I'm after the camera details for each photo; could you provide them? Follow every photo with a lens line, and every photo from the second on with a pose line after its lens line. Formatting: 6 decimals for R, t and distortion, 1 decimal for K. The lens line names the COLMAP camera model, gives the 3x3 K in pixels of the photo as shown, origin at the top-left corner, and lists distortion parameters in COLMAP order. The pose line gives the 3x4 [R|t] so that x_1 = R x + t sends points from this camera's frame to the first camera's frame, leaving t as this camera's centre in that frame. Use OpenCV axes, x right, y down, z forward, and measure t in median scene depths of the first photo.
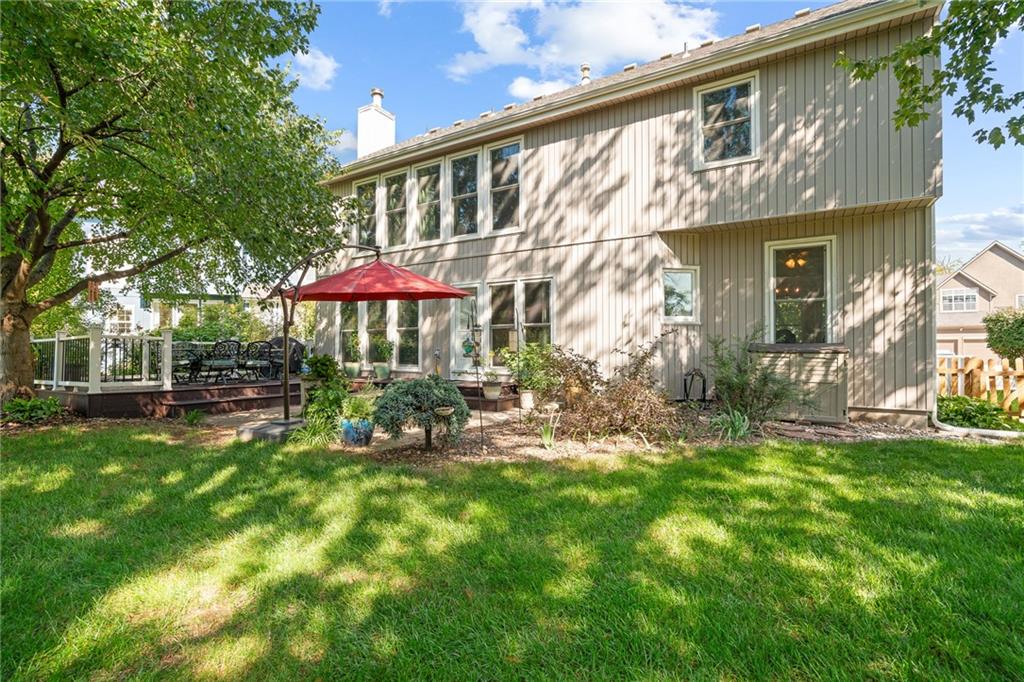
lens RADIAL K [[470.9, 0, 508.5], [0, 470.9, 337.6], [0, 0, 1]] dist [0.006647, 0.000167]
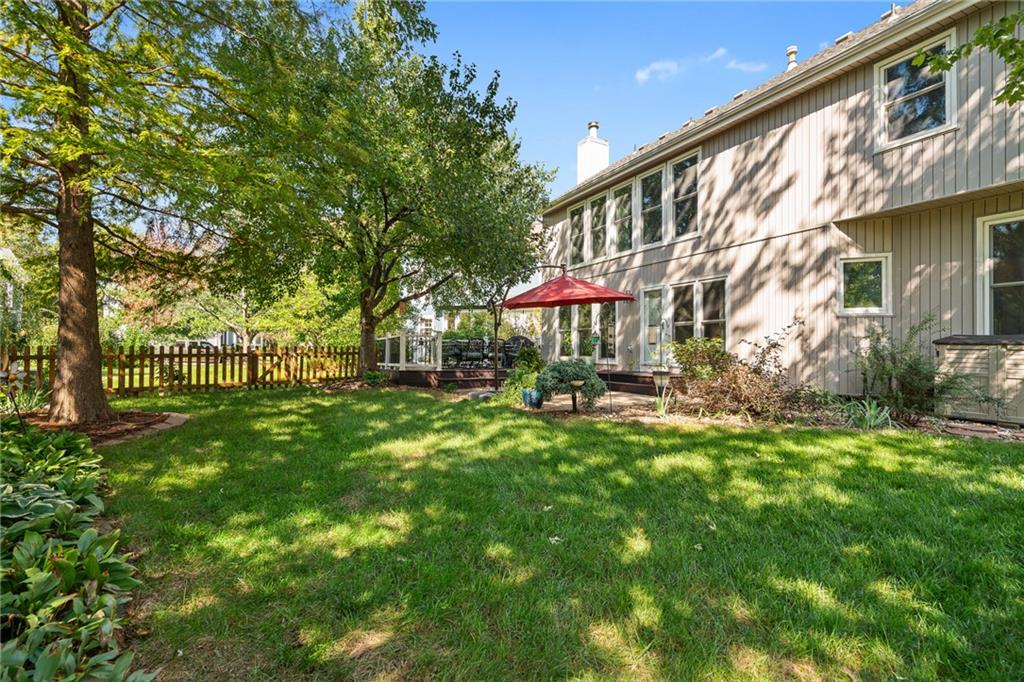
lens RADIAL K [[466.8, 0, 512.0], [0, 466.8, 341.0], [0, 0, 1]] dist [-0.001176, 0.000067]
pose [[0.864756, -0.005046, -0.502167, 0.187187], [0.008467, 0.999954, 0.004531, 0.007722], [0.502121, -0.008170, 0.864759, -0.146796]]
